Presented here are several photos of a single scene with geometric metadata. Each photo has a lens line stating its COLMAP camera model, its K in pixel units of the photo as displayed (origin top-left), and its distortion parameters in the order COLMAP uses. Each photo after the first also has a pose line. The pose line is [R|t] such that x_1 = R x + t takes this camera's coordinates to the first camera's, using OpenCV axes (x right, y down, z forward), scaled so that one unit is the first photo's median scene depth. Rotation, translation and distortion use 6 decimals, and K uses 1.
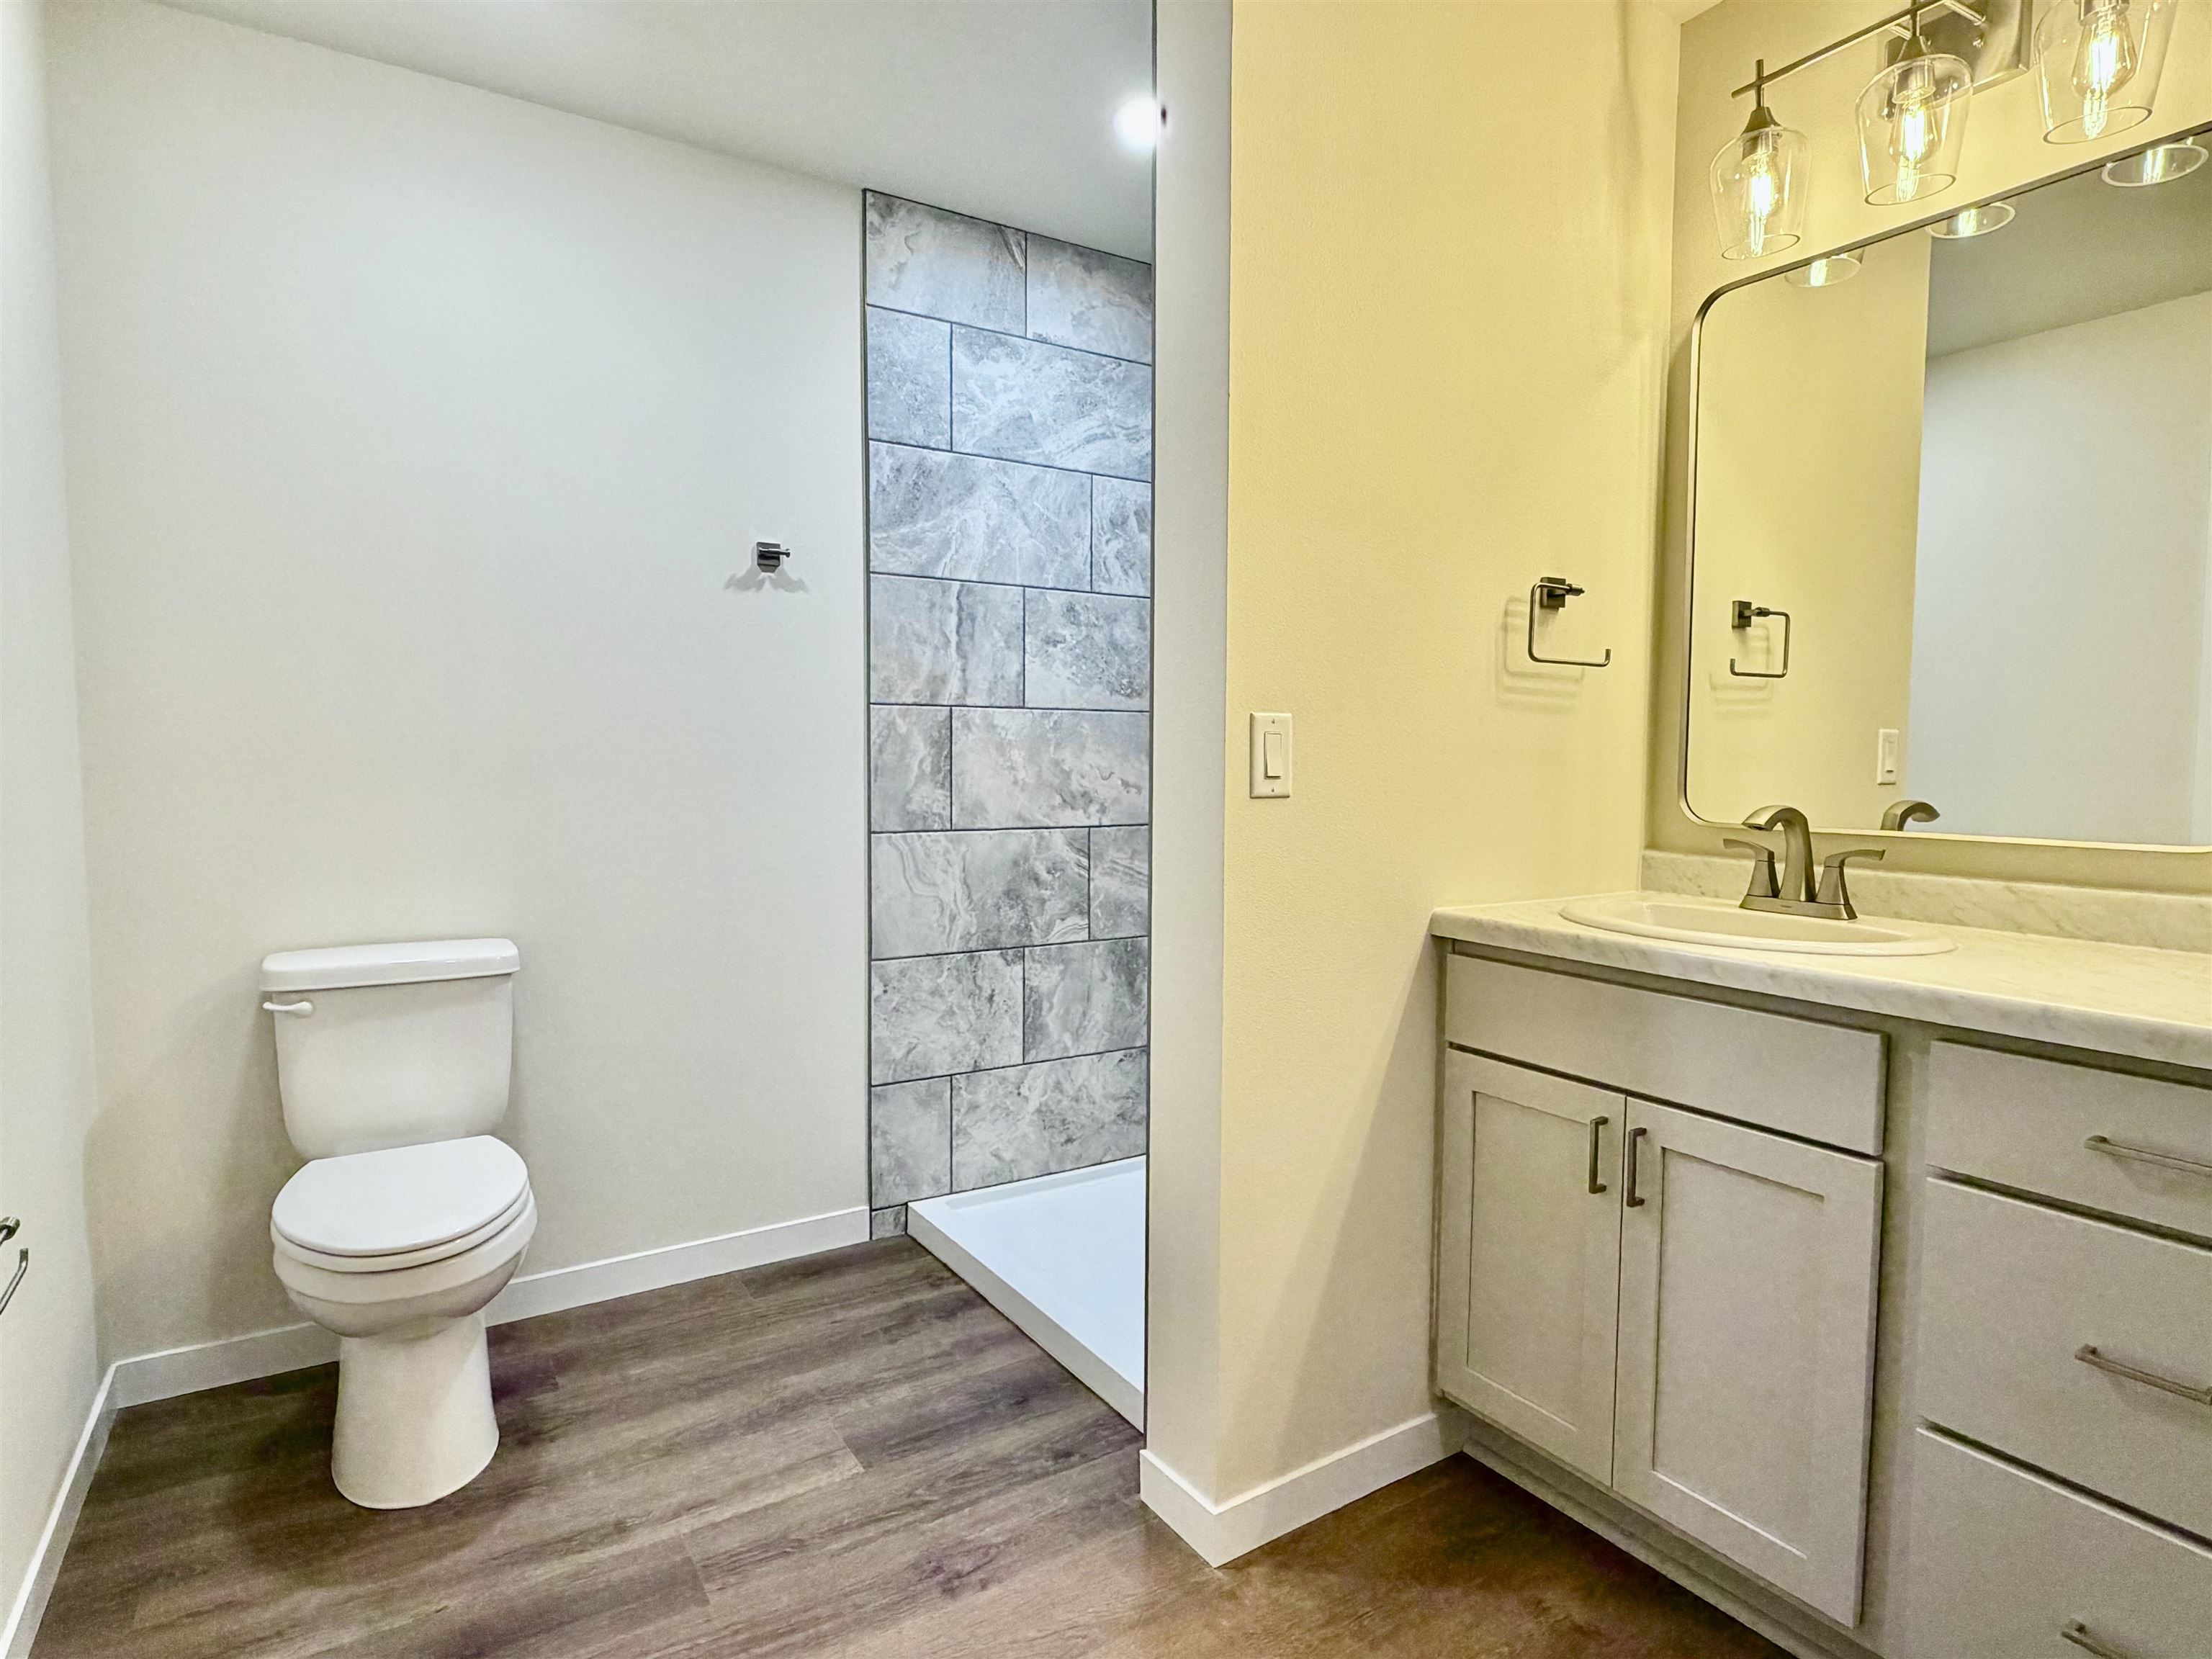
lens RADIAL K [[1194.5, 0, 1105.5], [0, 1194.5, 832.8], [0, 0, 1]] dist [-0.001082, -0.000123]
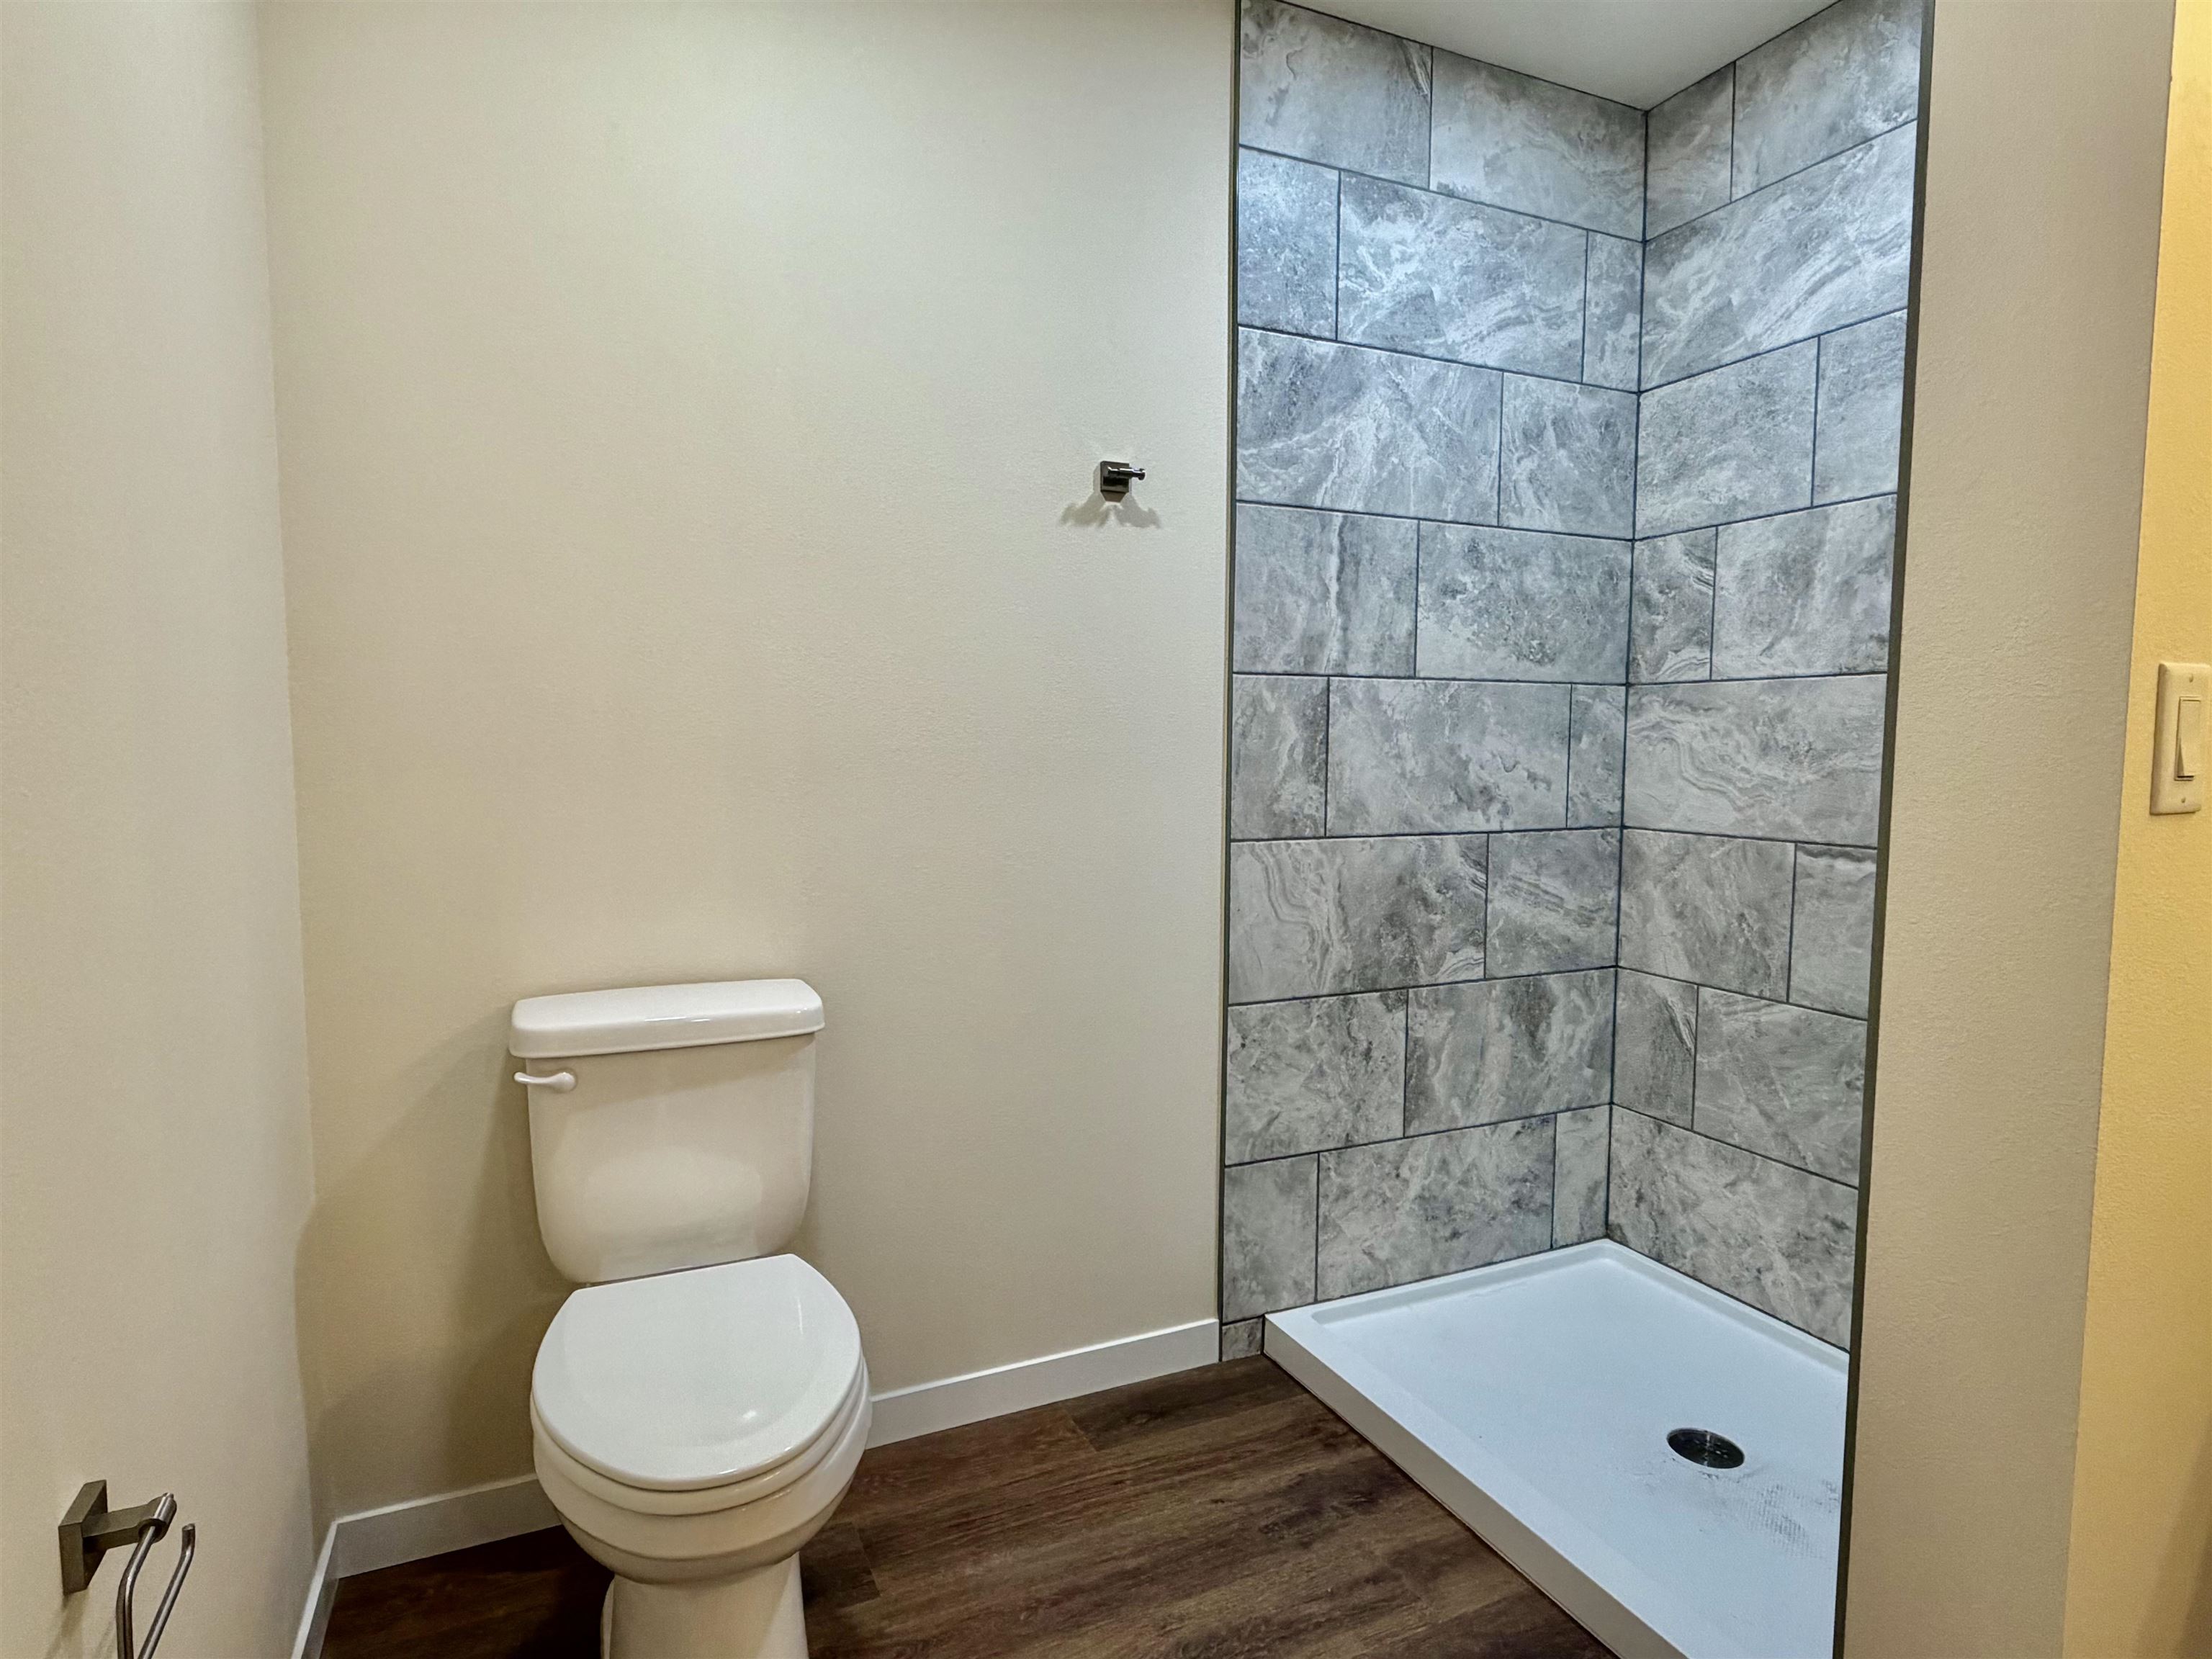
lens RADIAL K [[1208.2, 0, 1110.0], [0, 1208.2, 832.0], [0, 0, 1]] dist [-0.001114, 0.000656]
pose [[0.991095, 0.008531, -0.132883, -0.163347], [-0.006946, 0.999899, 0.012390, -0.014165], [0.132975, -0.011357, 0.991054, 0.208514]]
